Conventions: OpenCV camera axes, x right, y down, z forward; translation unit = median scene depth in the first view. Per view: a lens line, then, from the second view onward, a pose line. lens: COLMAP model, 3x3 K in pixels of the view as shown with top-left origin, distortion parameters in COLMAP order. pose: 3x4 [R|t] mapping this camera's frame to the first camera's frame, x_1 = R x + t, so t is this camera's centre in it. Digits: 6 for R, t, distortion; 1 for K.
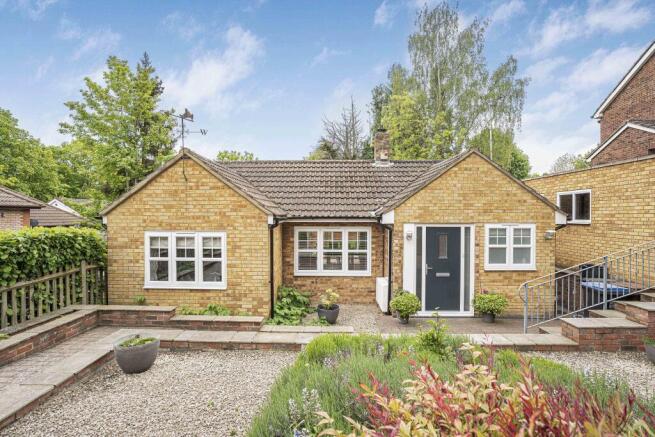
lens RADIAL K [[321.4, 0, 327.5], [0, 321.4, 218.5], [0, 0, 1]] dist [-0.056751, 0.000009]
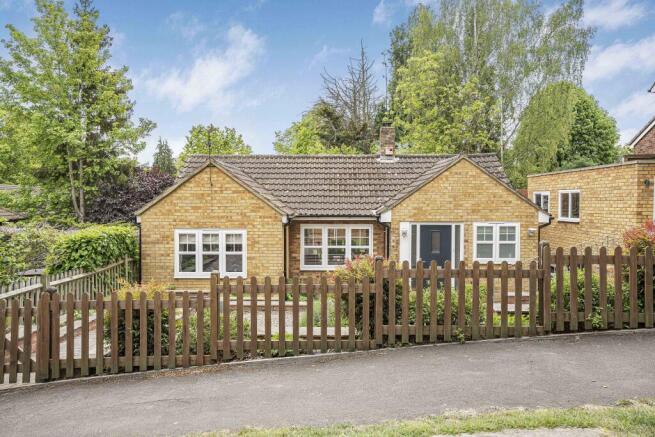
lens RADIAL K [[528.1, 0, 327.5], [0, 528.1, 218.5], [0, 0, 1]] dist [0.002348, 0.000881]
pose [[0.999994, 0.000358, 0.003453, -0.022006], [-0.000447, 0.999663, 0.025969, -0.042412], [-0.003443, -0.025971, 0.999657, -0.816127]]
